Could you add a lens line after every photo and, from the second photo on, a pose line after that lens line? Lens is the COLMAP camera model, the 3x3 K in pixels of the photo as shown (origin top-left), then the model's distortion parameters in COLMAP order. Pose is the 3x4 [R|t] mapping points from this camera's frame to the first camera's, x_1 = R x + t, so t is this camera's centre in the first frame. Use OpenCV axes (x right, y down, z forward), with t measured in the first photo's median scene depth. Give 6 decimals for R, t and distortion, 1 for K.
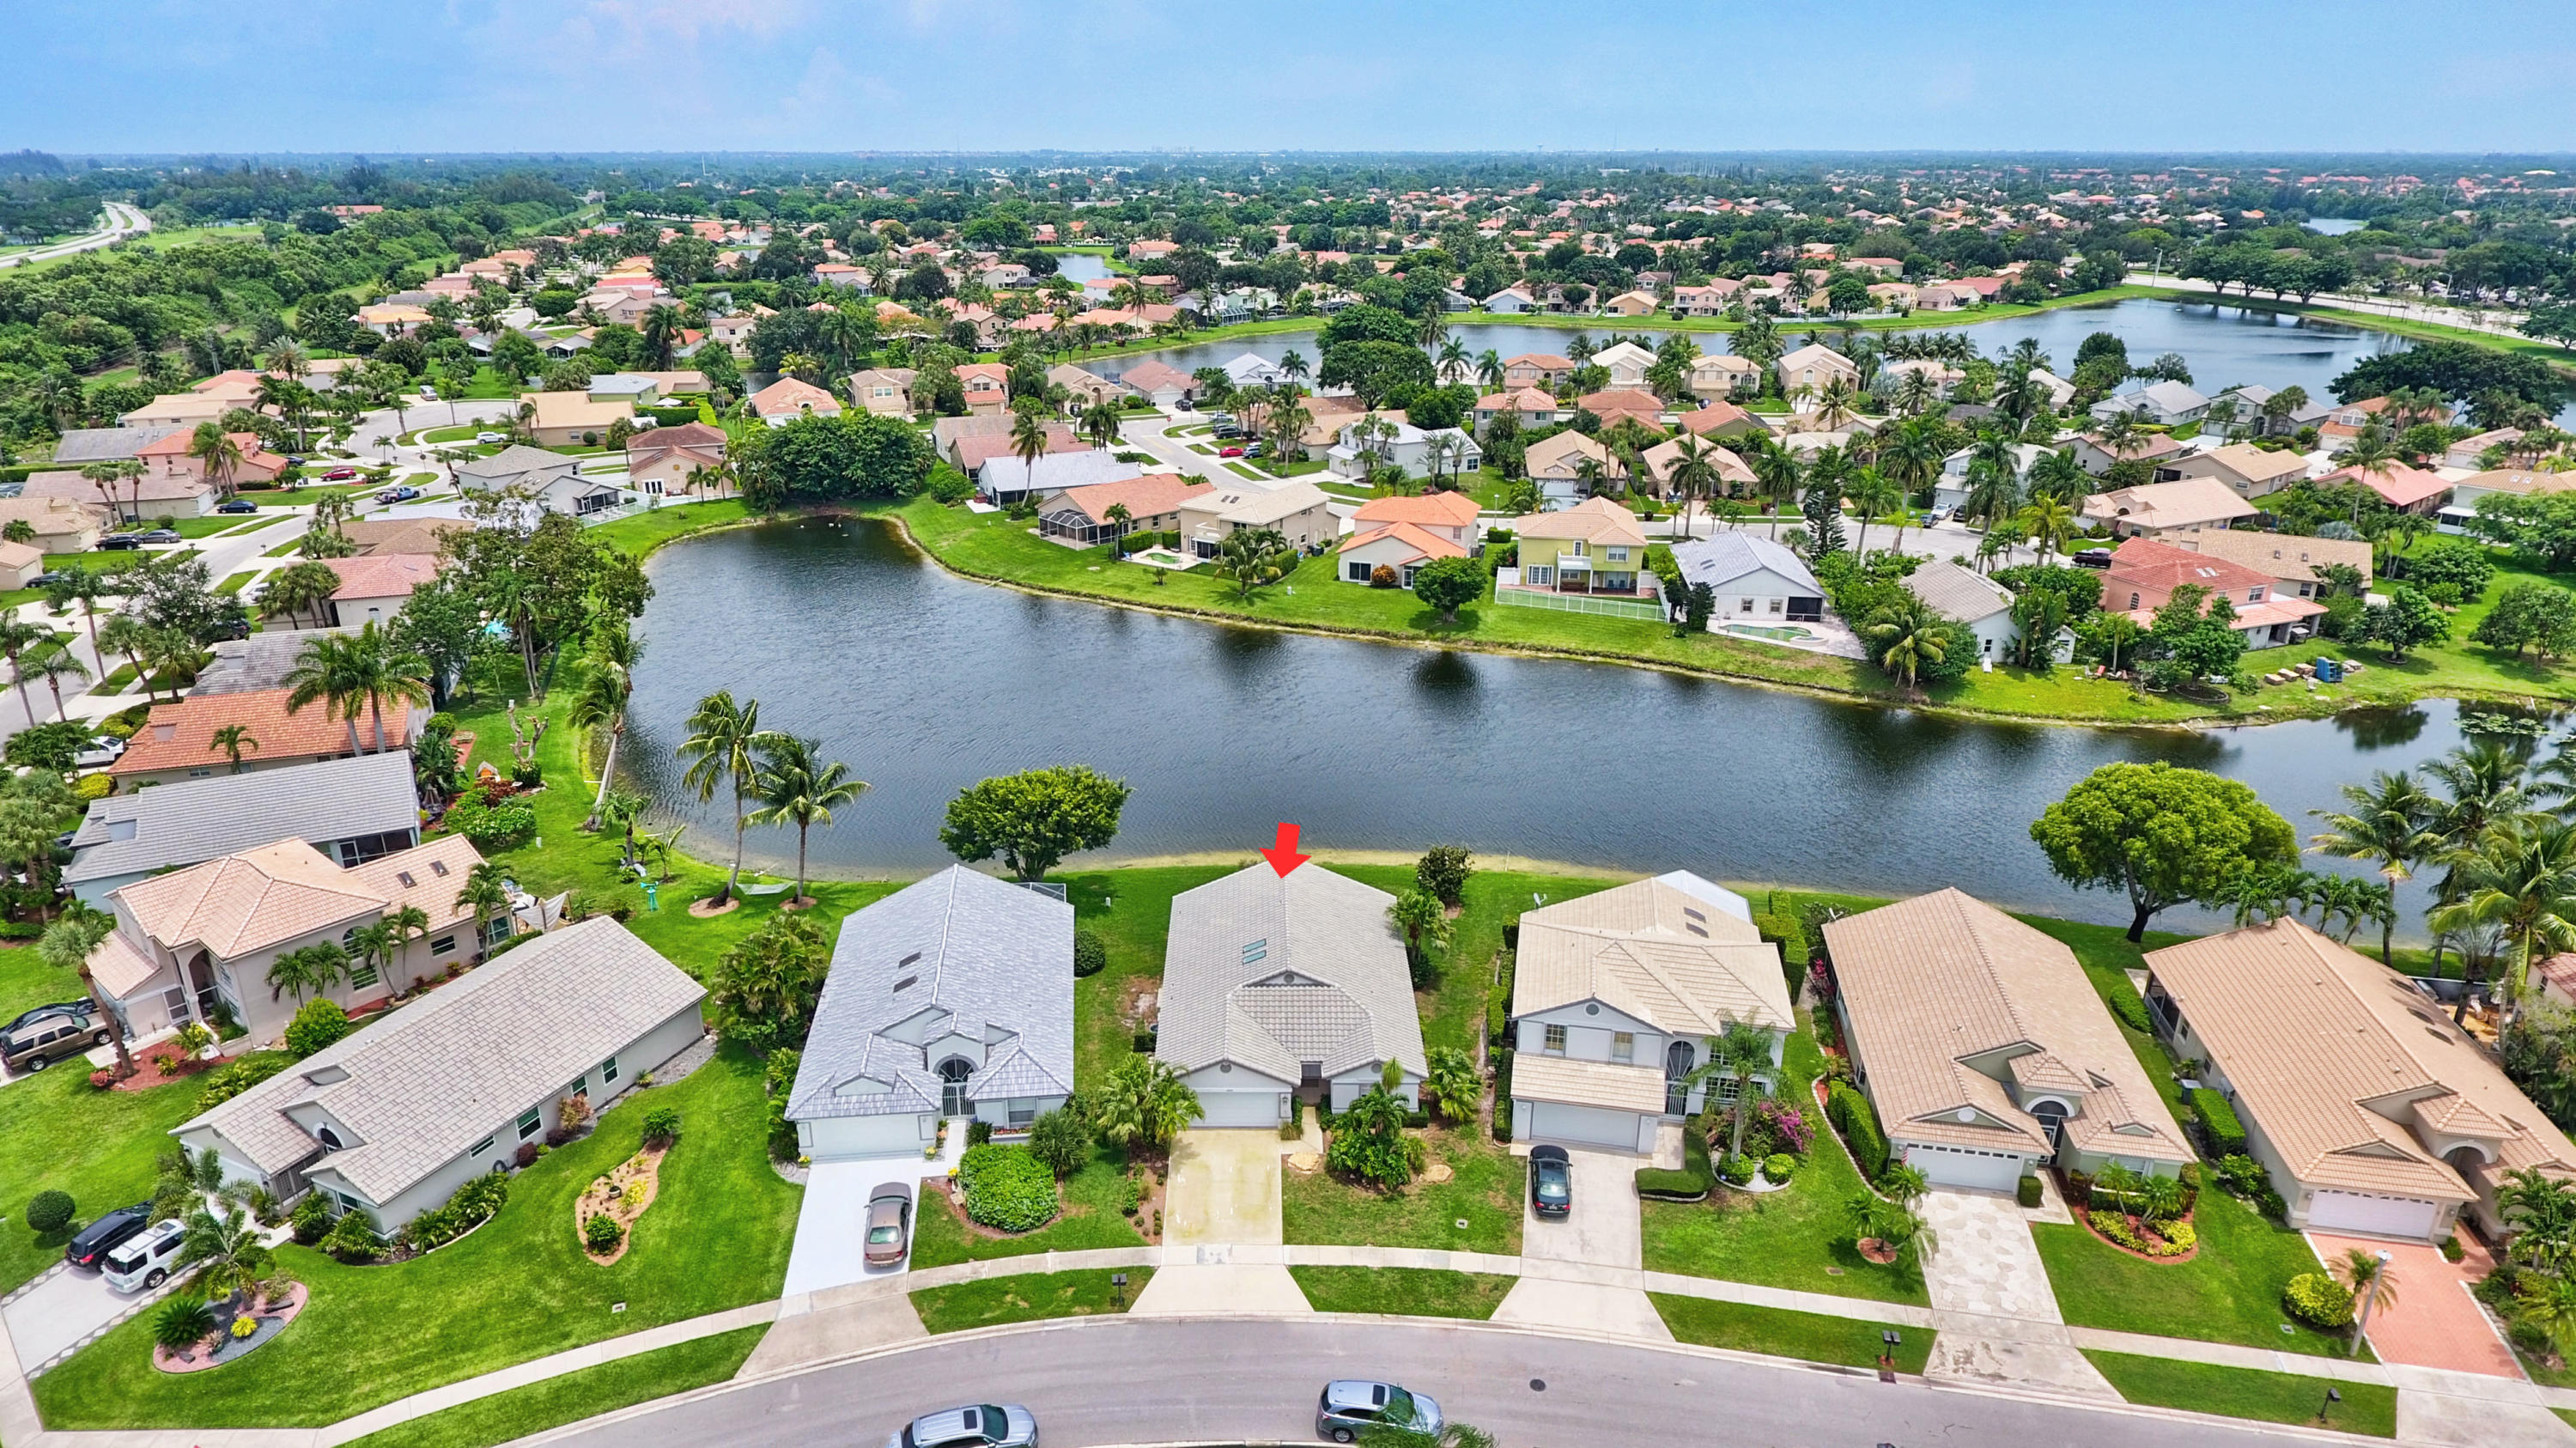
lens RADIAL K [[1543.2, 0, 1256.9], [0, 1543.2, 725.5], [0, 0, 1]] dist [-0.001895, -0.000006]
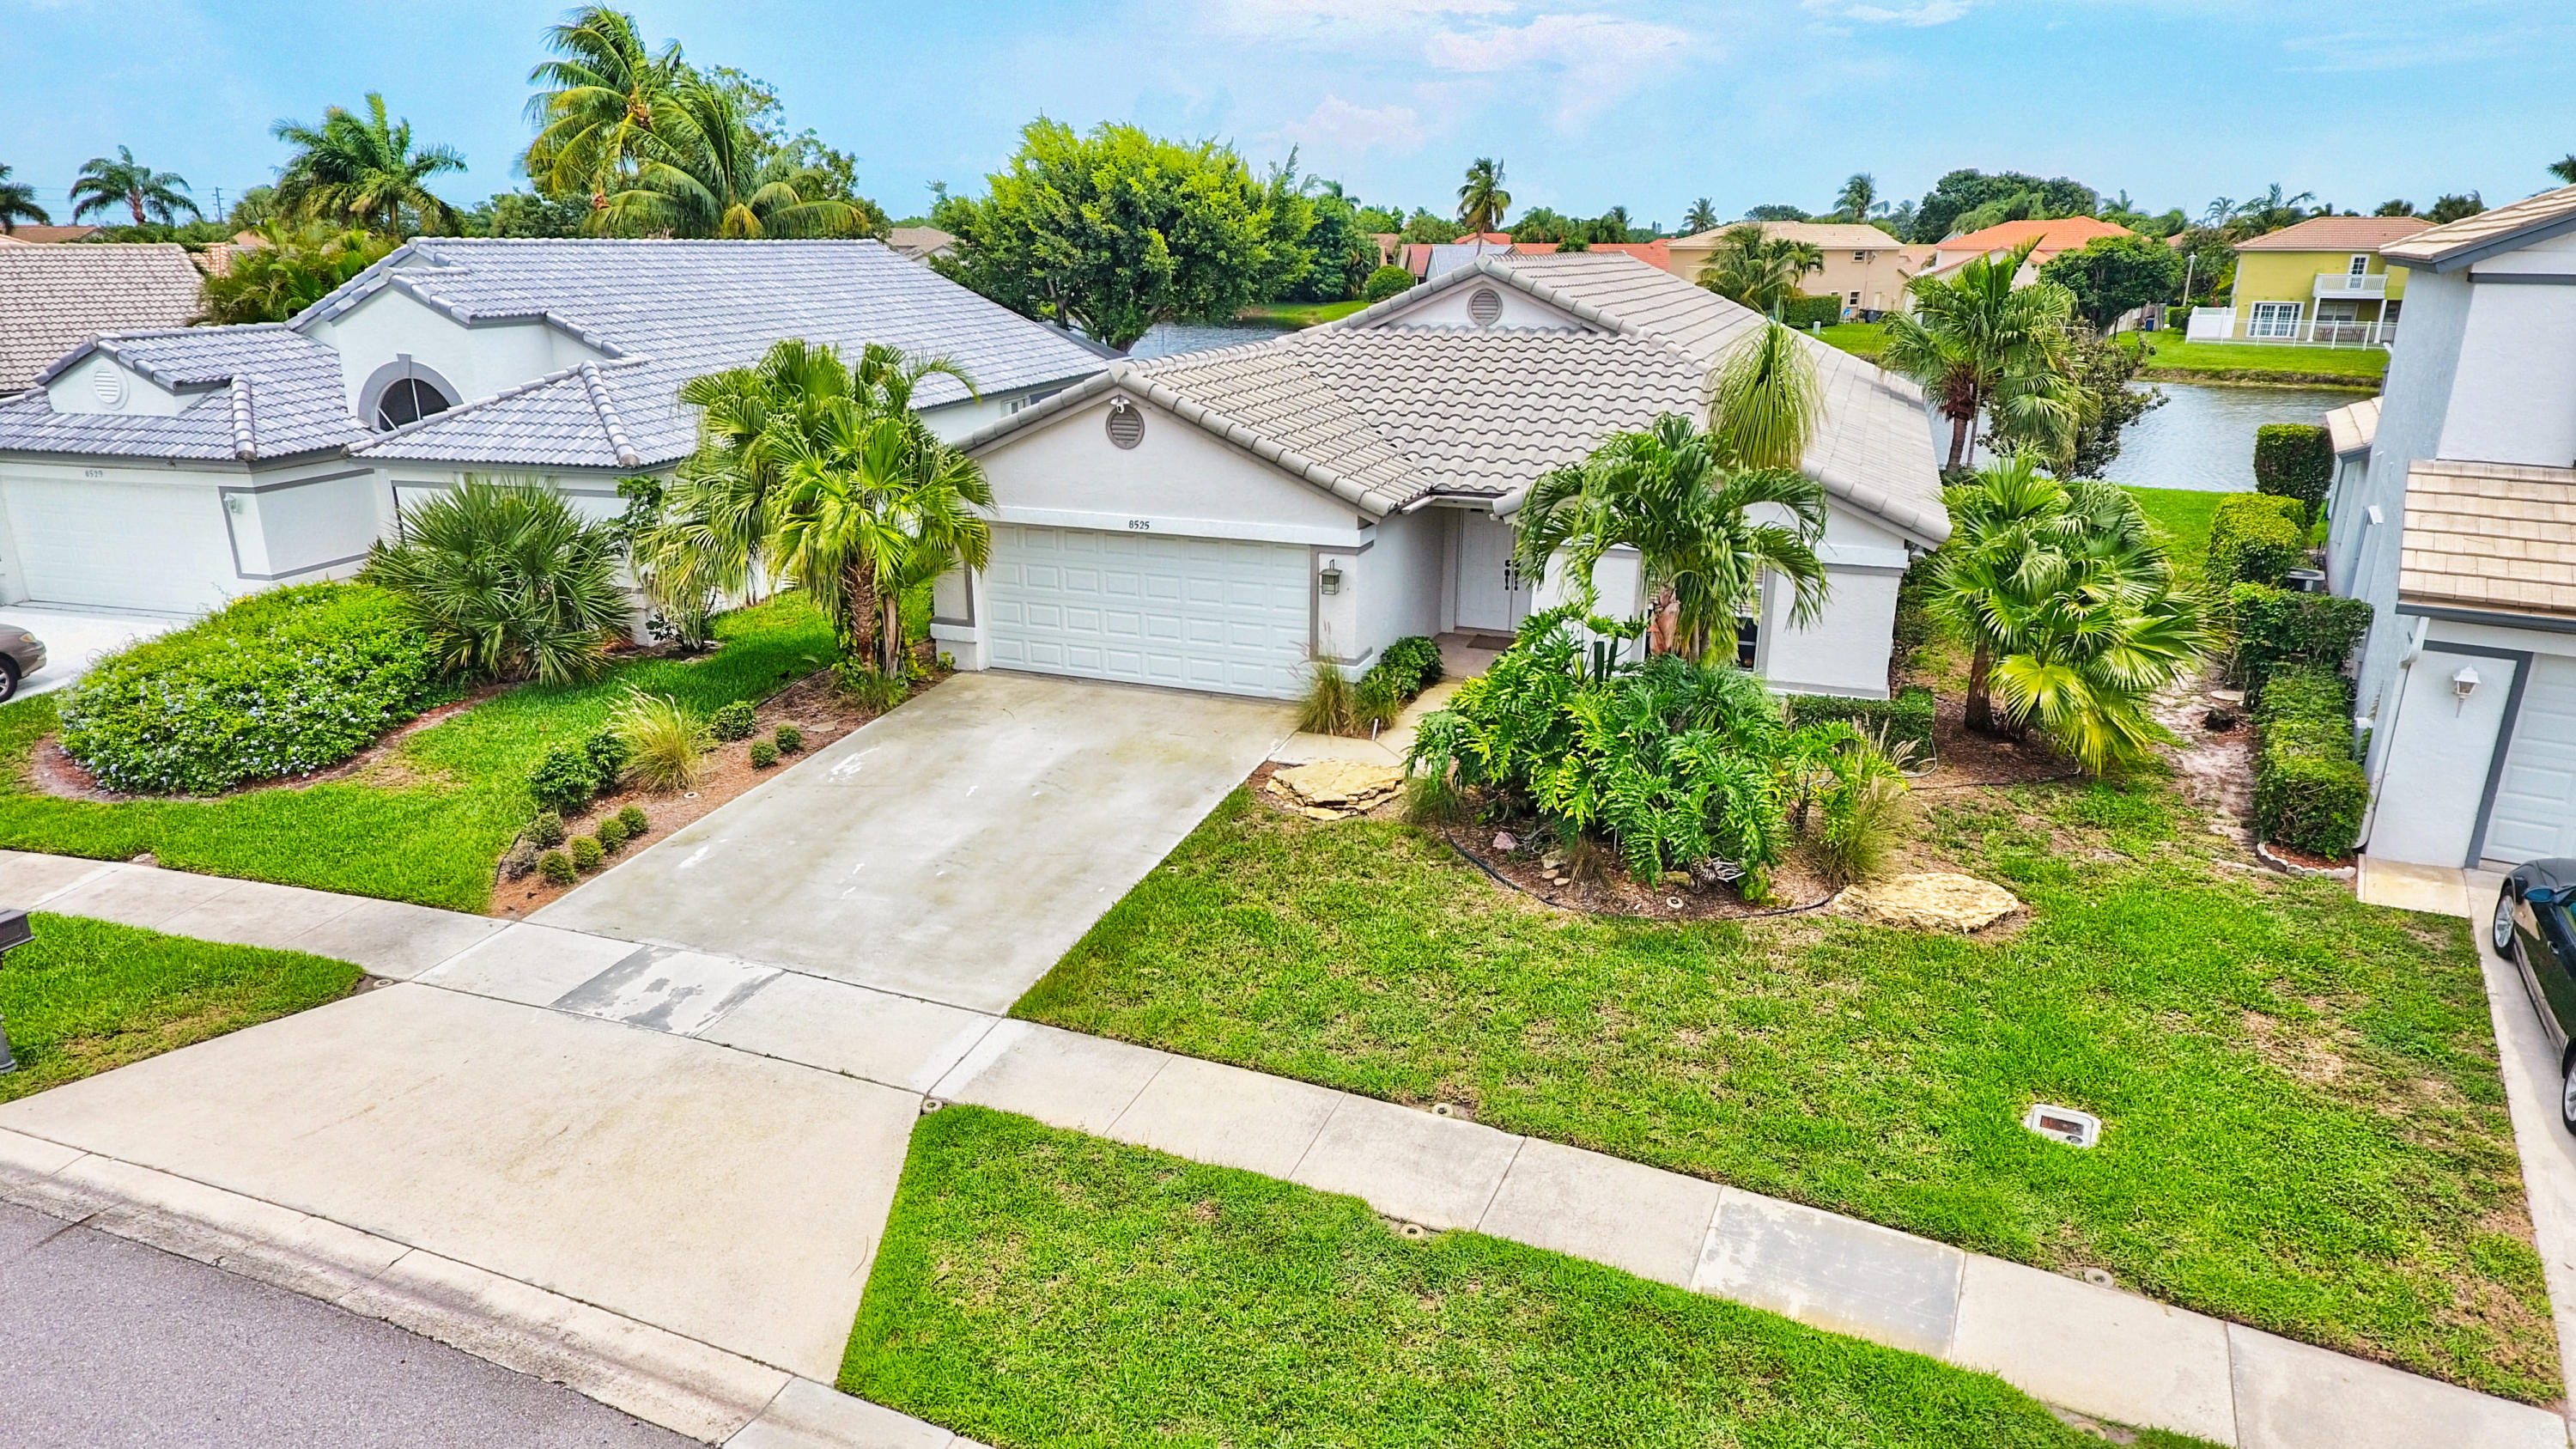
lens RADIAL K [[1515.4, 0, 1253.8], [0, 1515.4, 727.9], [0, 0, 1]] dist [-0.000203, -0.002309]
pose [[0.929030, 0.111843, -0.352695, 0.084912], [-0.130038, 0.991107, -0.028242, 0.239385], [0.346400, 0.072101, 0.935312, 0.659437]]
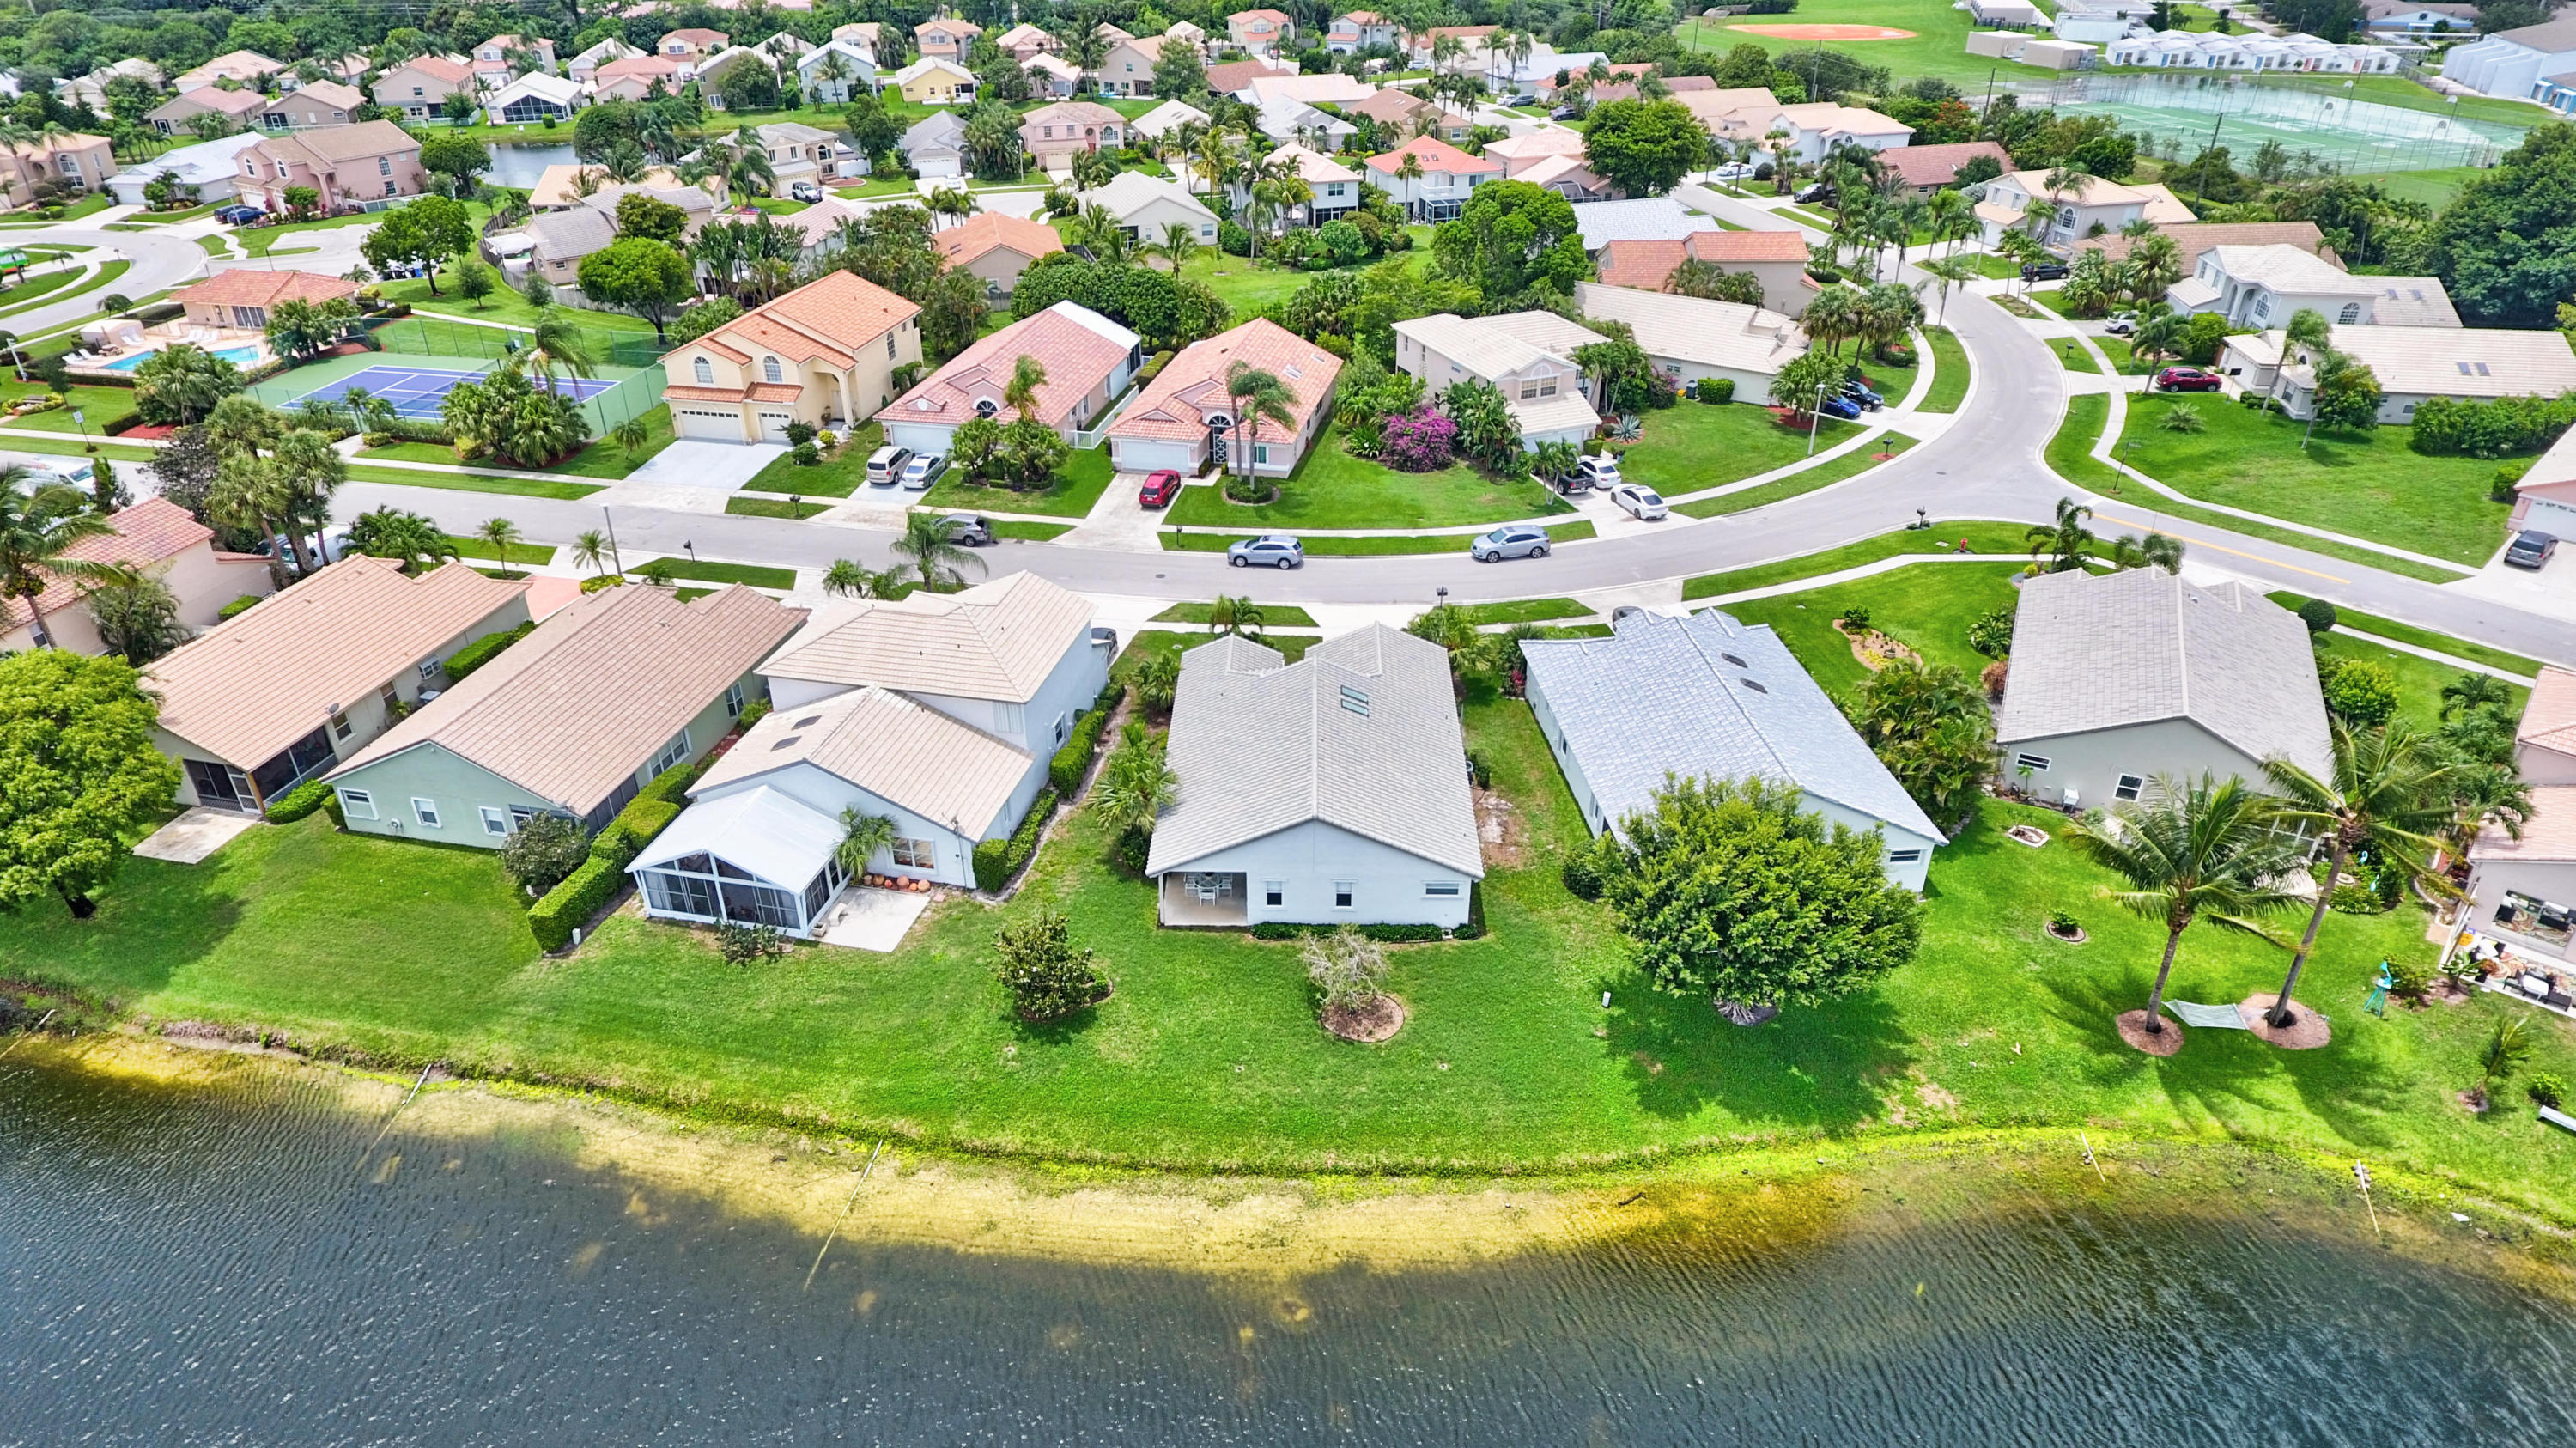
lens RADIAL K [[1516.5, 0, 1255.5], [0, 1516.5, 726.6], [0, 0, 1]] dist [-0.001823, -0.000743]
pose [[-0.999403, -0.007926, 0.033639, 0.023061], [0.021014, 0.633354, 0.773577, -0.463826], [-0.027437, 0.773821, -0.632809, 1.464489]]
